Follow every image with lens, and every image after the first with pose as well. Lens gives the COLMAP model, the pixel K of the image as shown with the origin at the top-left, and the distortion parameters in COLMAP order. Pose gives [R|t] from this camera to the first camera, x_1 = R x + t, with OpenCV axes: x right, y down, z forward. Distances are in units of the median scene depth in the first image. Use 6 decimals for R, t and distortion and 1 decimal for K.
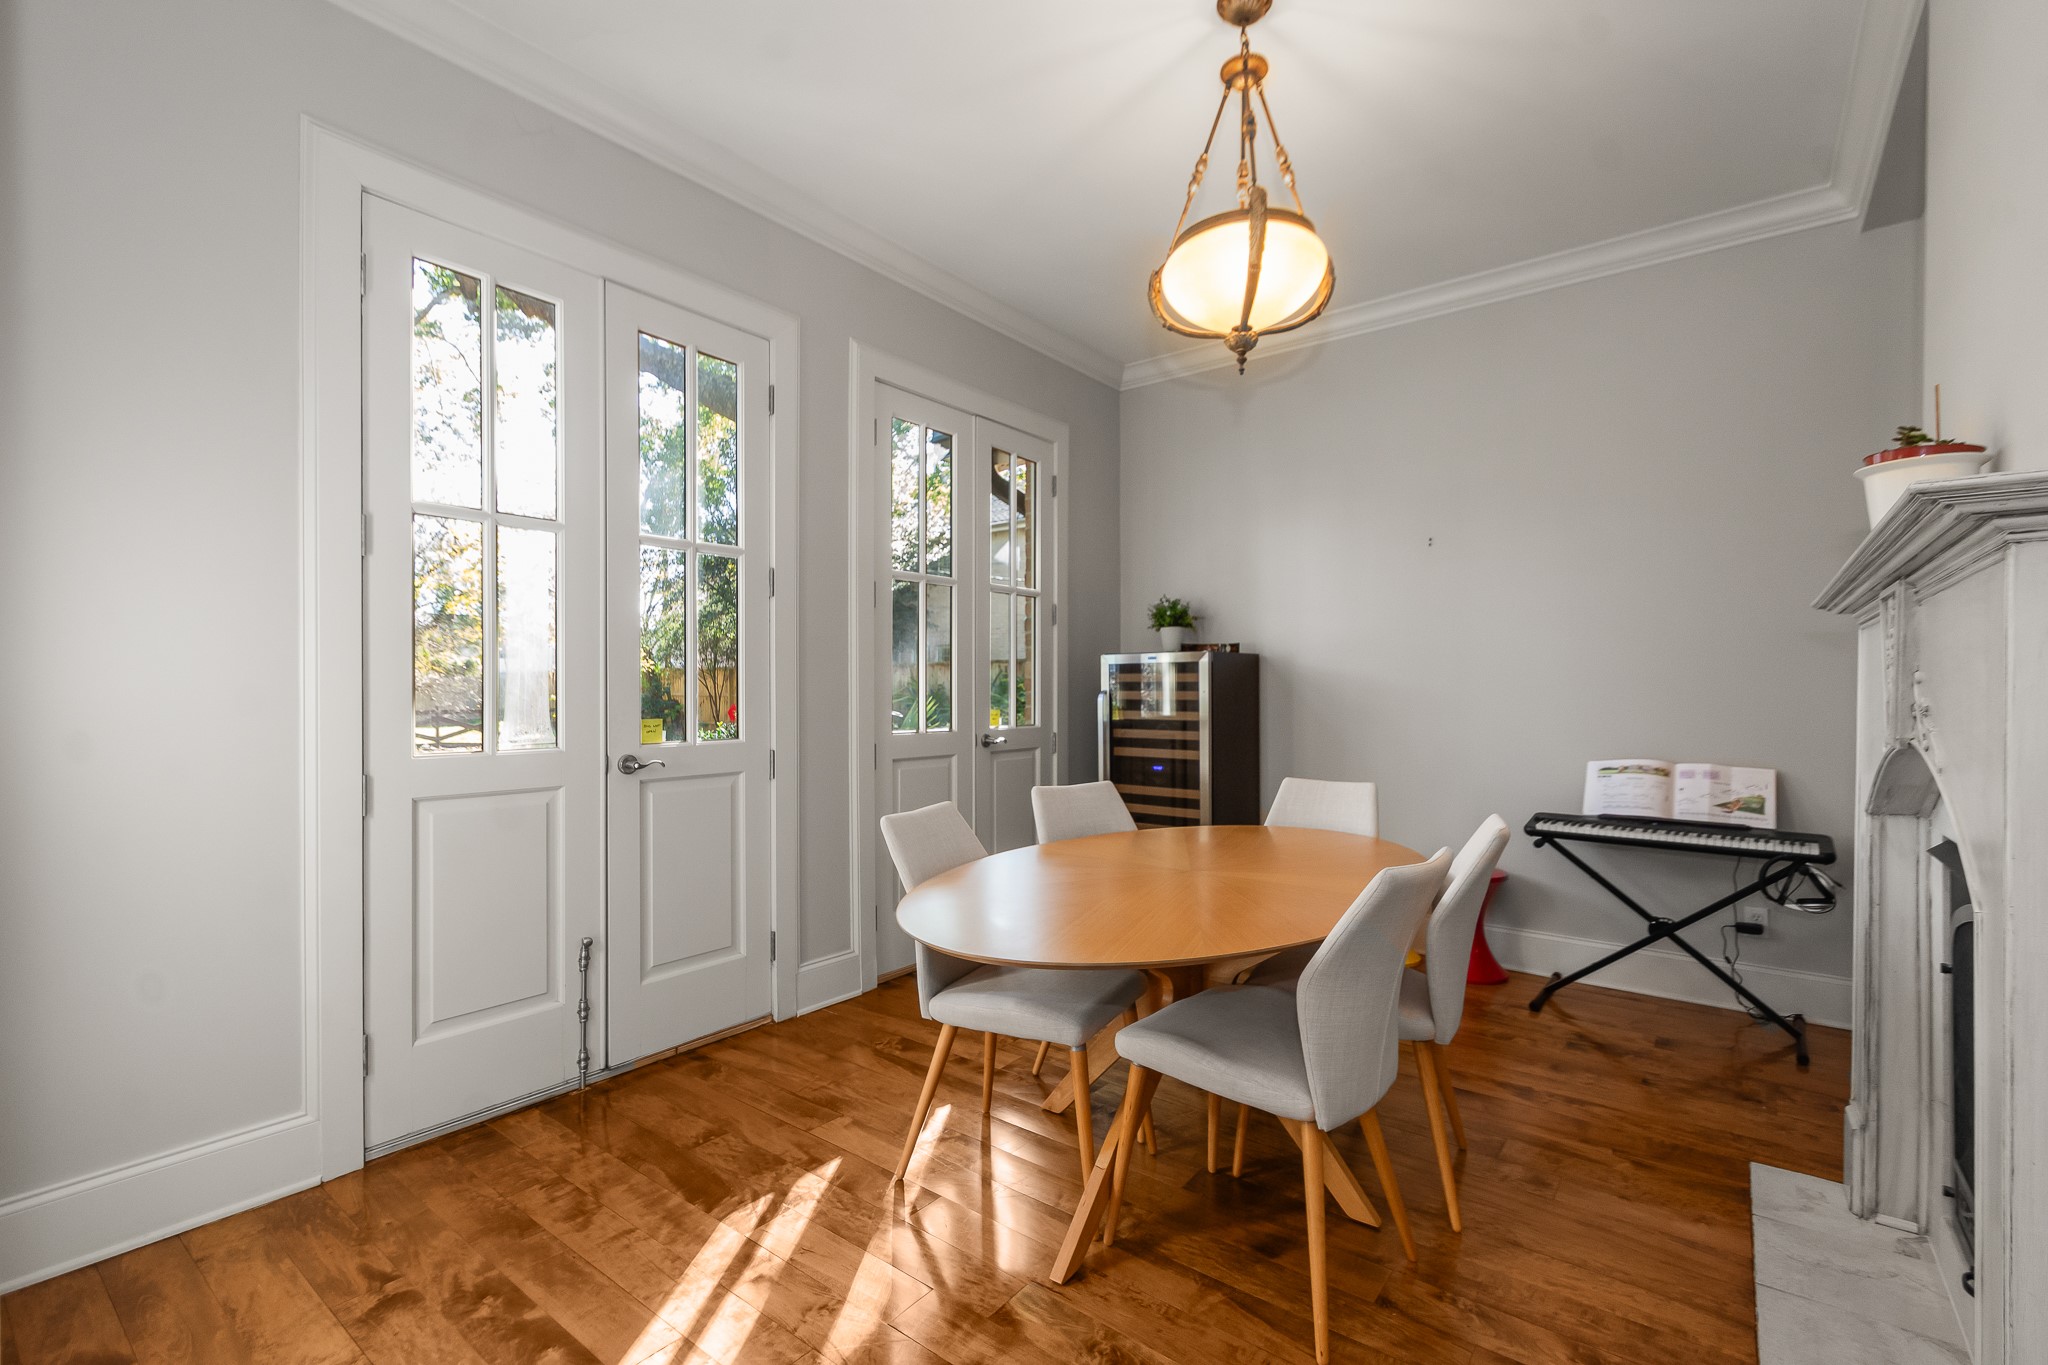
lens RADIAL K [[919.9, 0, 1019.6], [0, 919.9, 689.0], [0, 0, 1]] dist [0.001915, -0.000624]
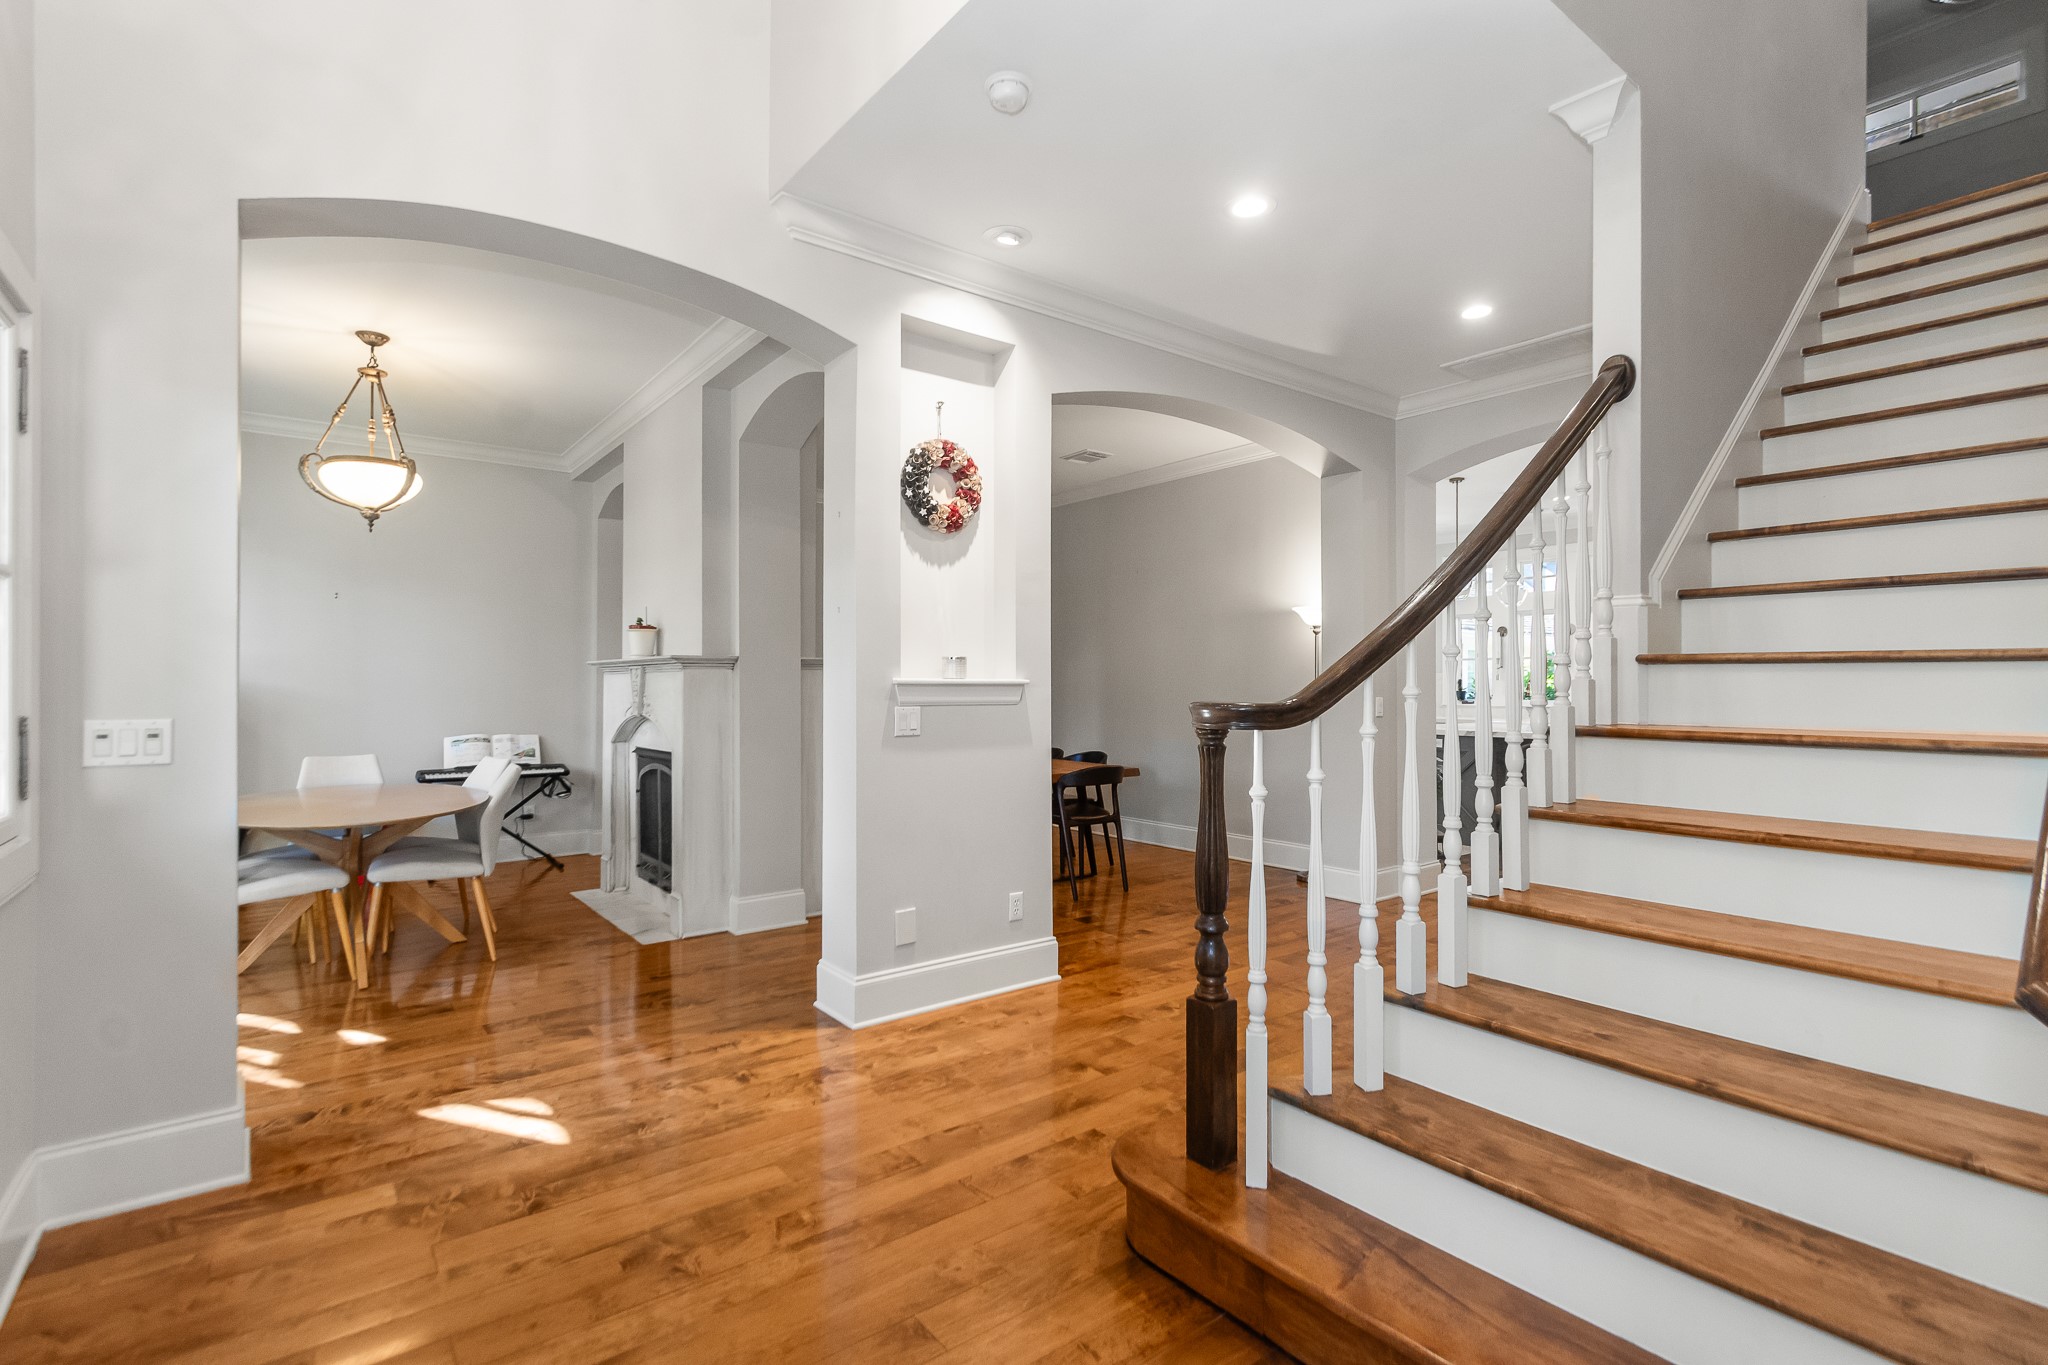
lens RADIAL K [[919.9, 0, 1019.6], [0, 919.9, 689.0], [0, 0, 1]] dist [0.001915, -0.000624]
pose [[0.244195, -0.006696, 0.969703, -0.885314], [0.005668, 0.999969, 0.005477, -0.017544], [-0.969709, 0.004159, 0.244226, -0.518386]]
